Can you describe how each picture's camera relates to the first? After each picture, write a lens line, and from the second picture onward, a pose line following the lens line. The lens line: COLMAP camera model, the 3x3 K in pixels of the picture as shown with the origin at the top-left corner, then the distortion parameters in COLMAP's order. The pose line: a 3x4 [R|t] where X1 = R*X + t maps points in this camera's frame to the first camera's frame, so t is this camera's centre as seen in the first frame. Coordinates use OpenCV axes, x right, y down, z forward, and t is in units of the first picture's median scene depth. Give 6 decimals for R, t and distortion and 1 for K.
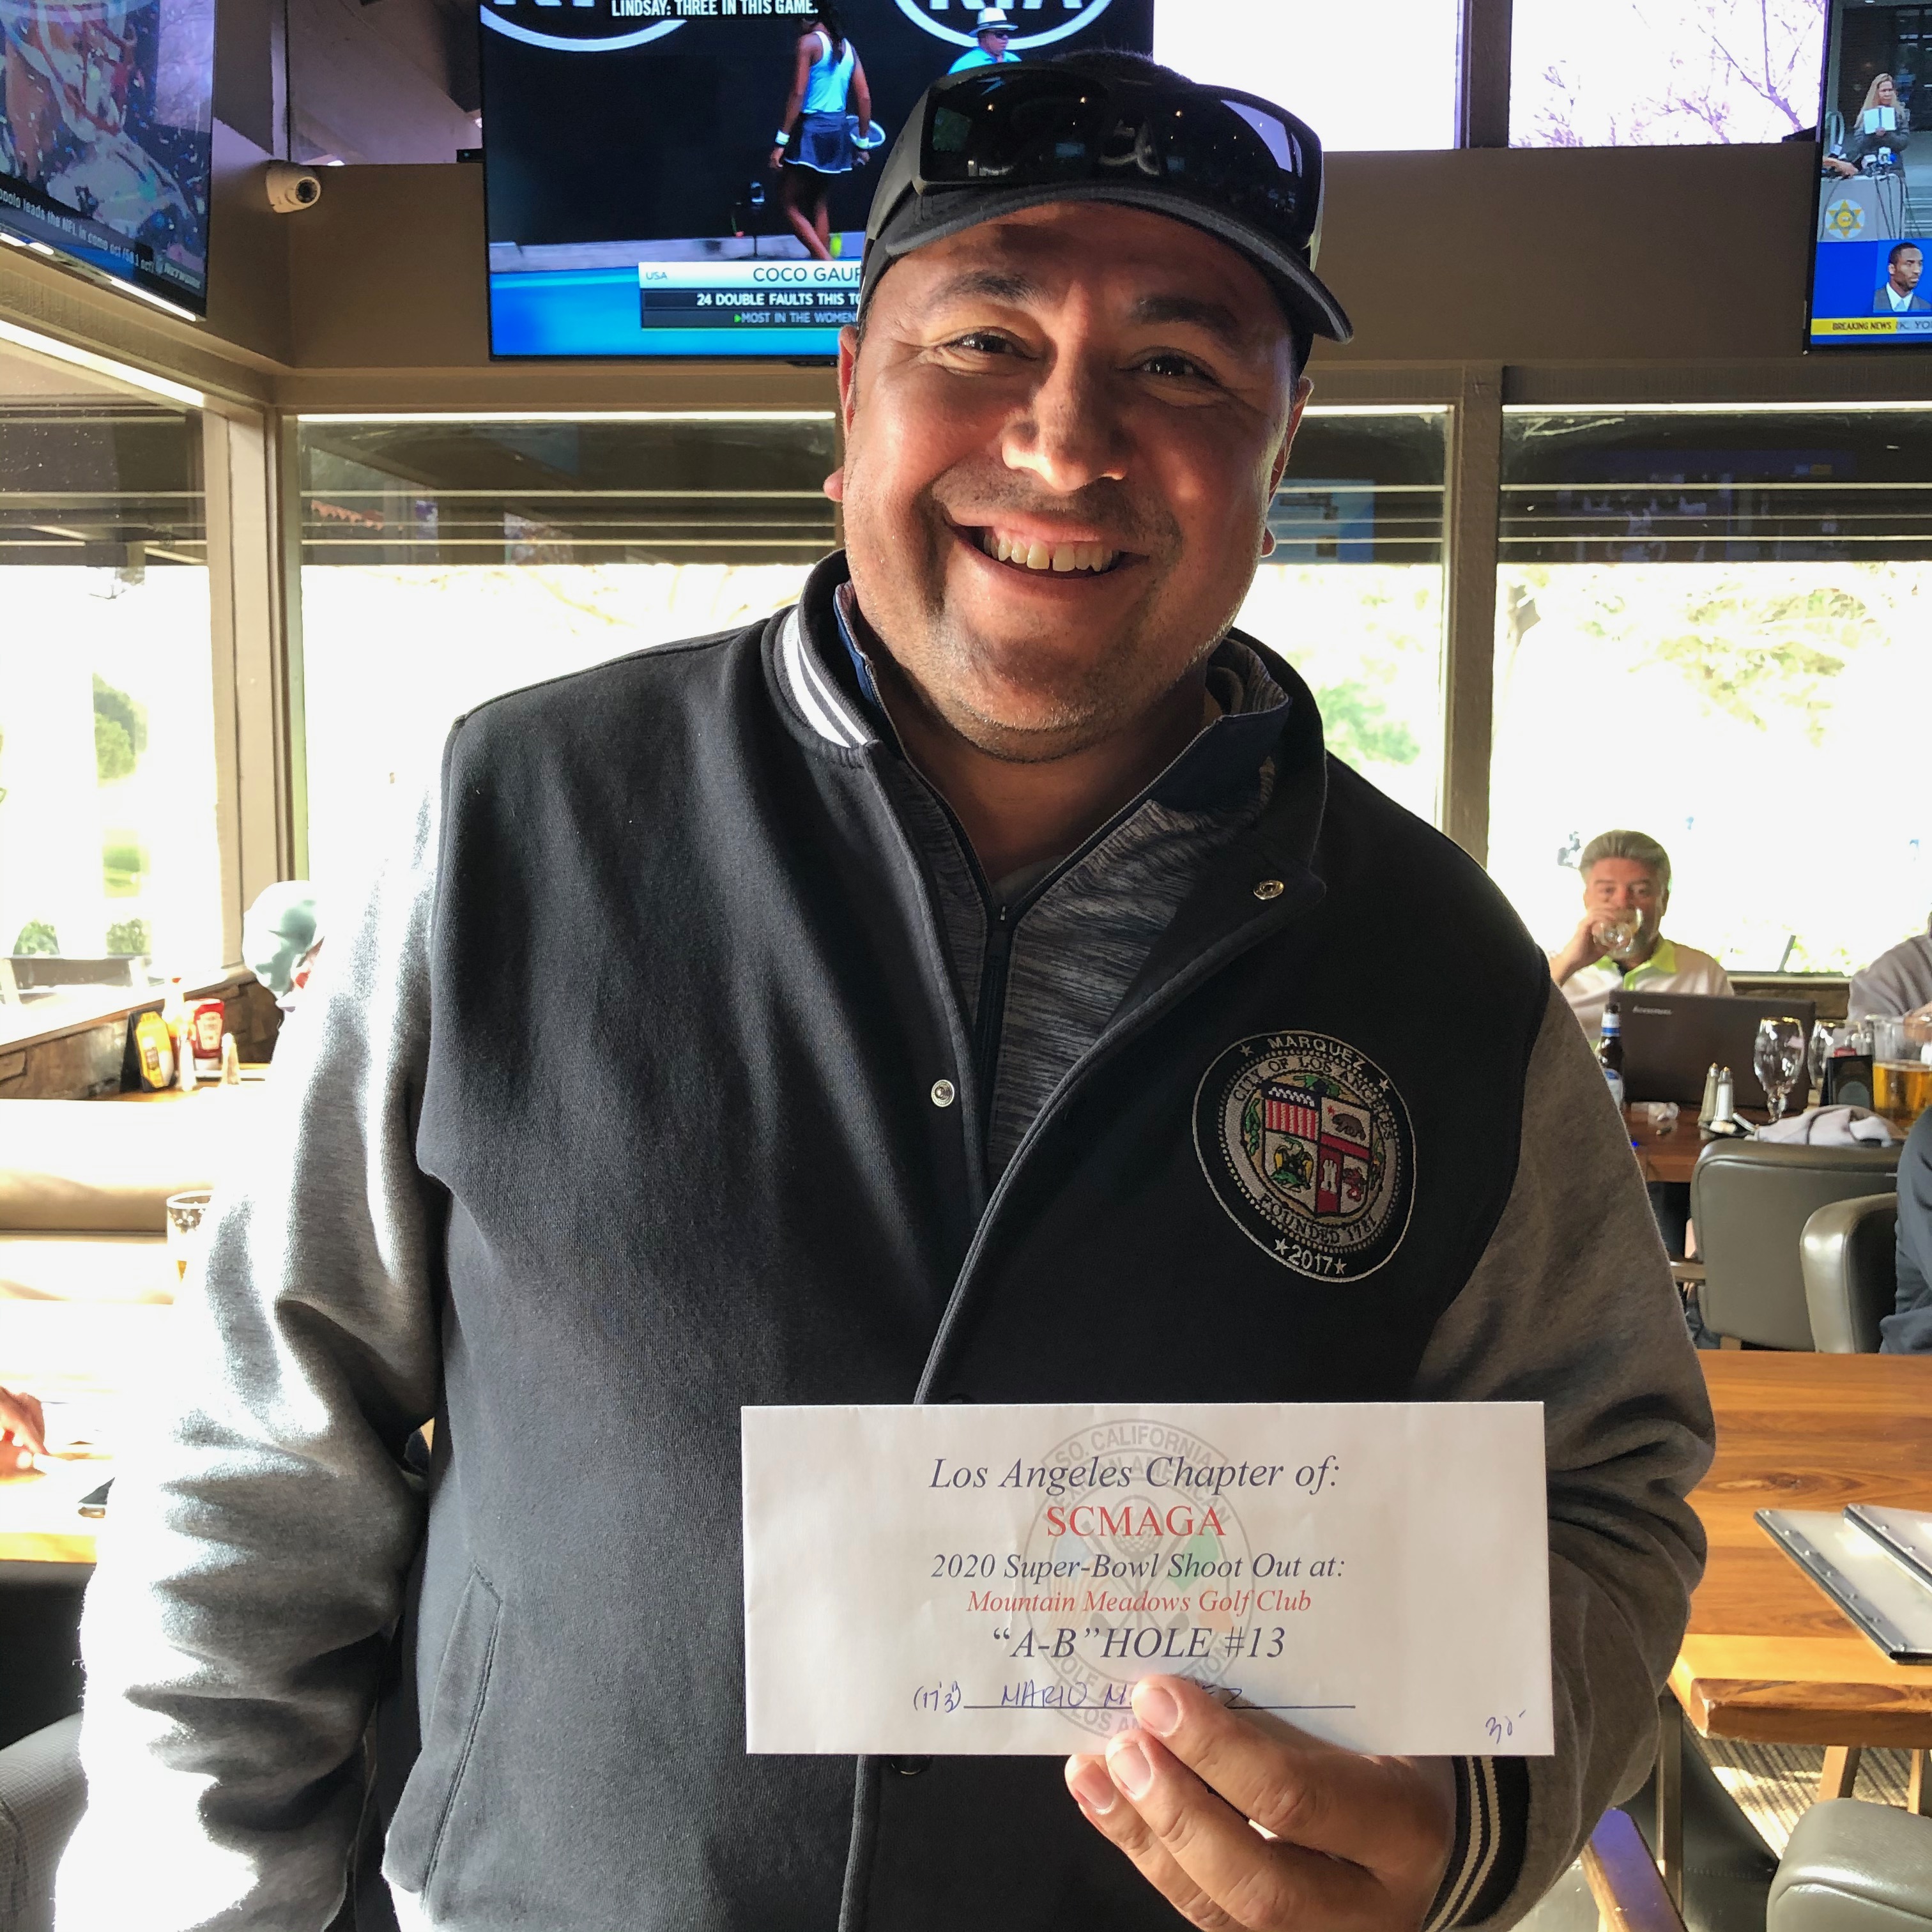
lens RADIAL K [[2106.9, 0, 963.9], [0, 2106.9, 961.3], [0, 0, 1]] dist [0.017599, 0.000000]
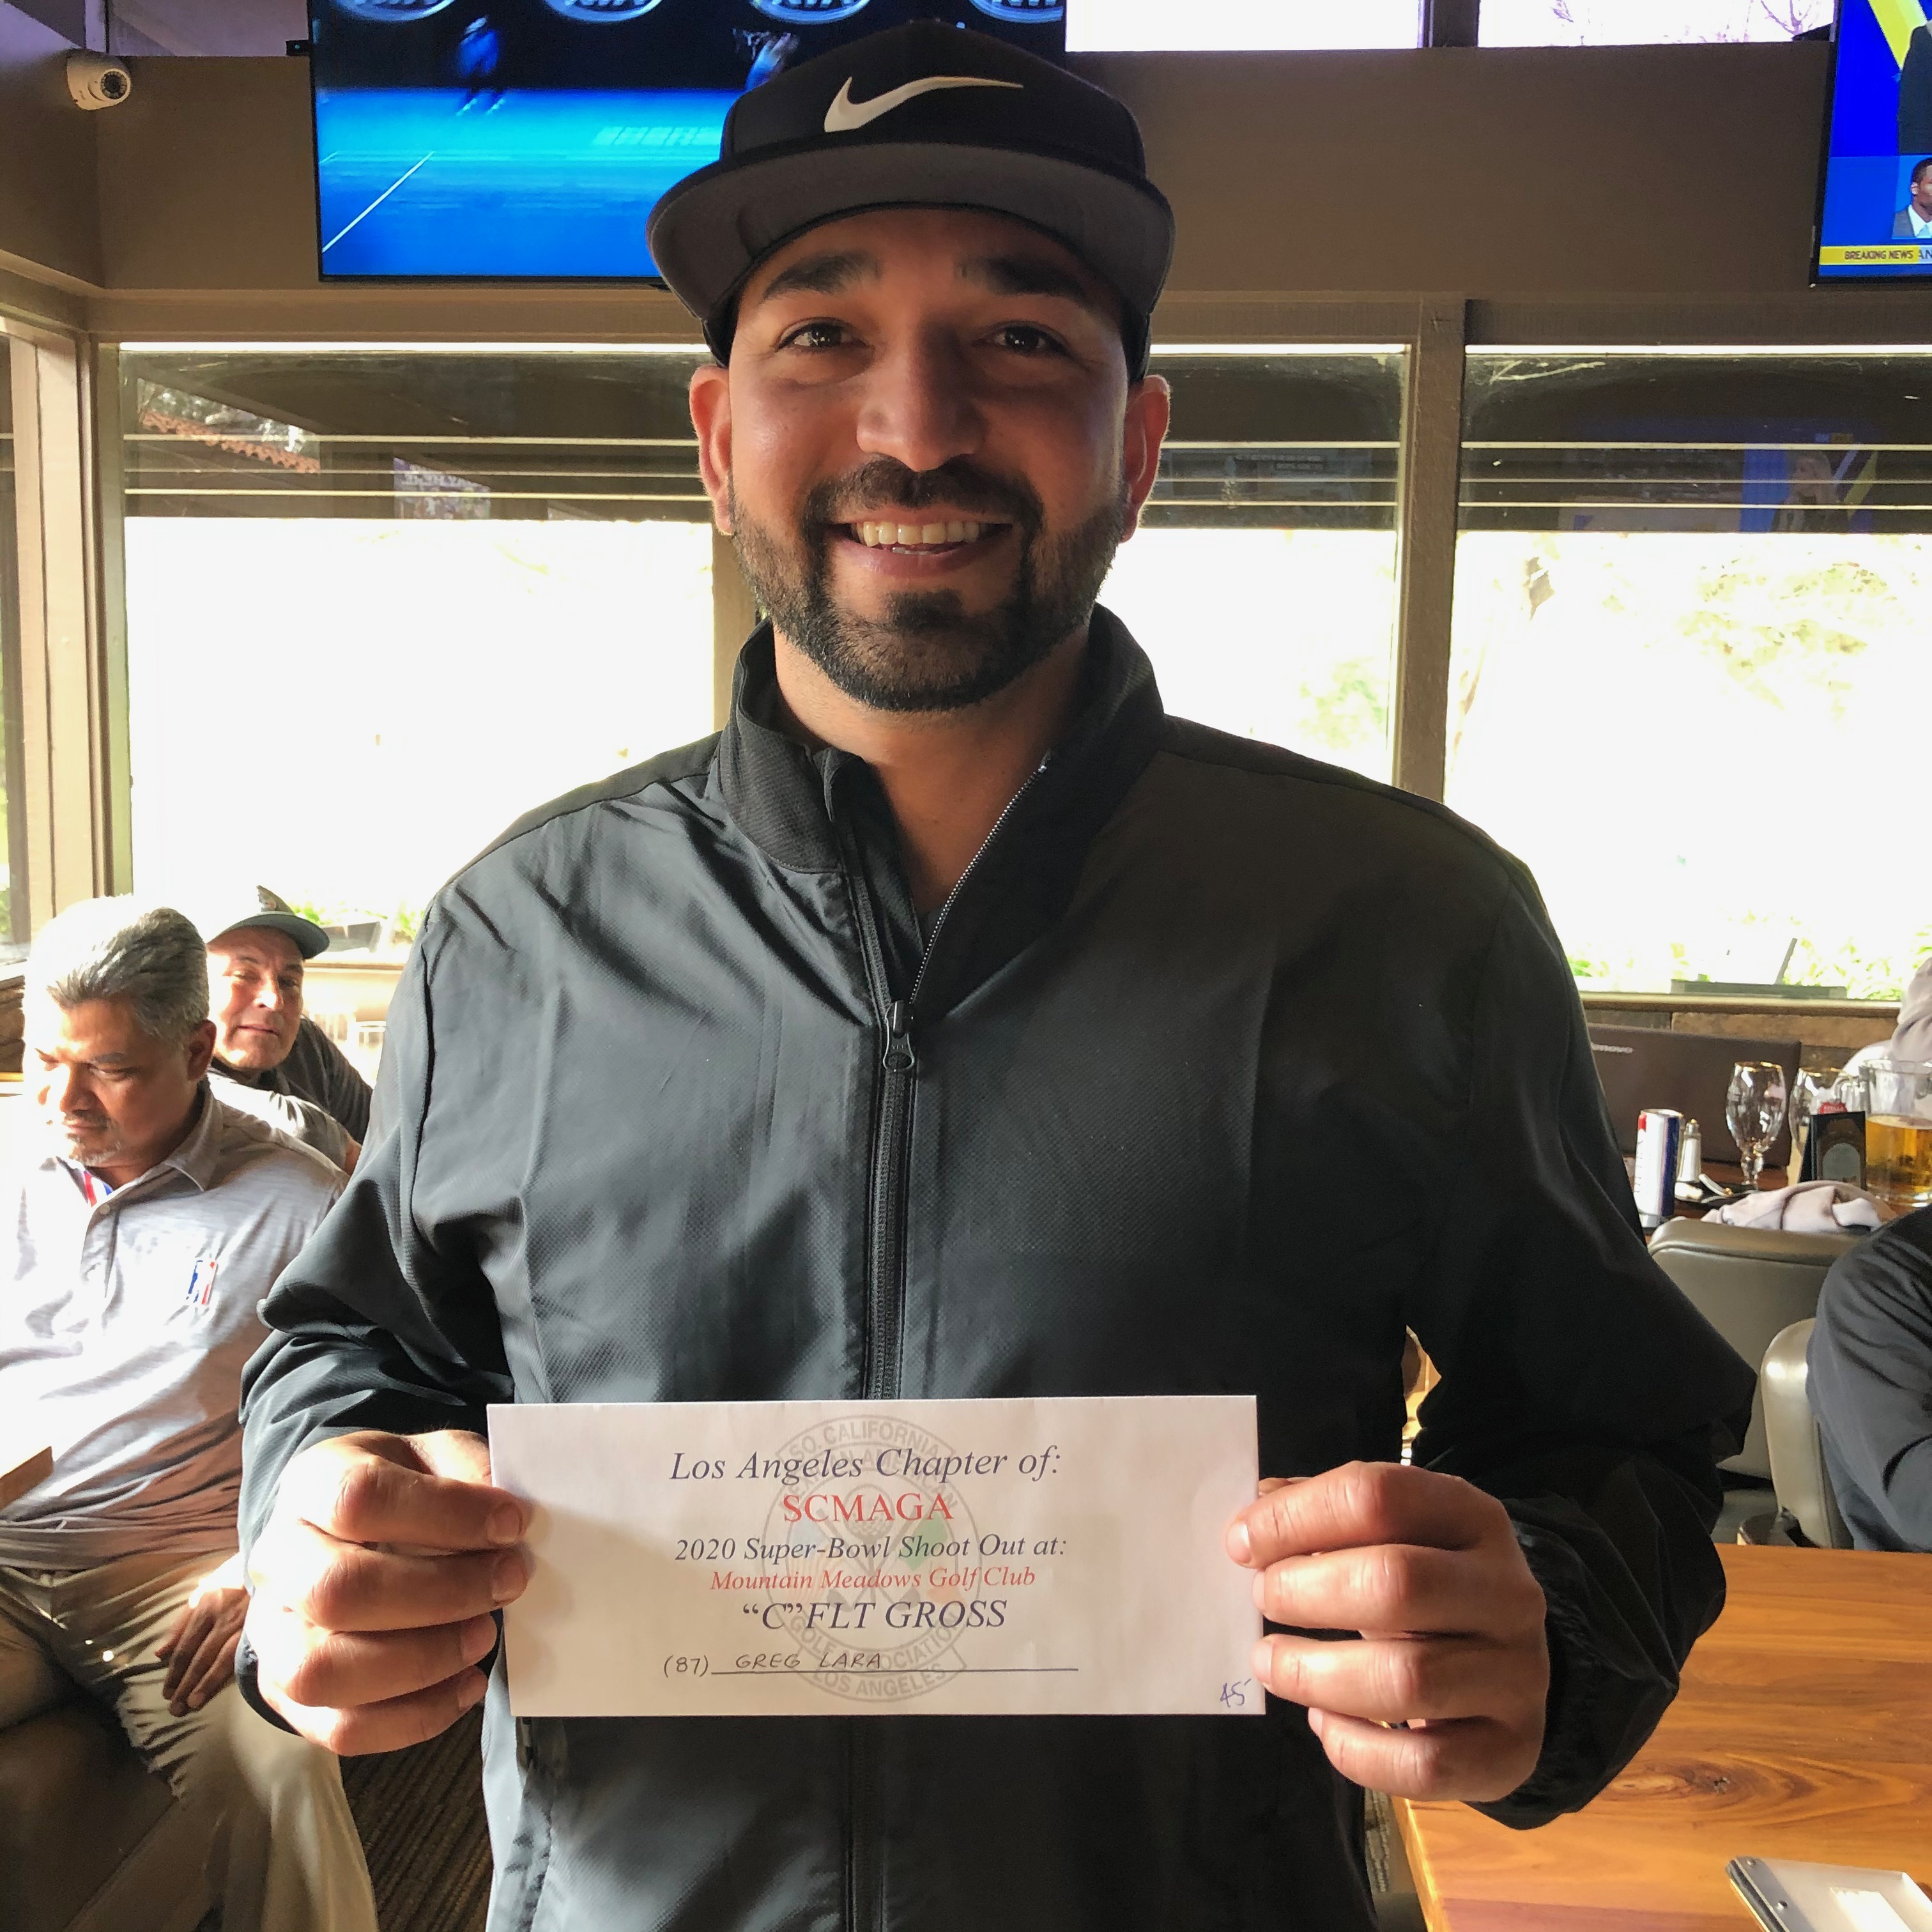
lens RADIAL K [[2106.9, 0, 946.1], [0, 2106.9, 971.3], [0, 0, 1]] dist [0.017599, 0.000000]
pose [[0.999798, 0.014666, -0.013733, 0.054768], [-0.014390, 0.999696, 0.020026, -0.017170], [0.014023, -0.019824, 0.999705, 0.113410]]
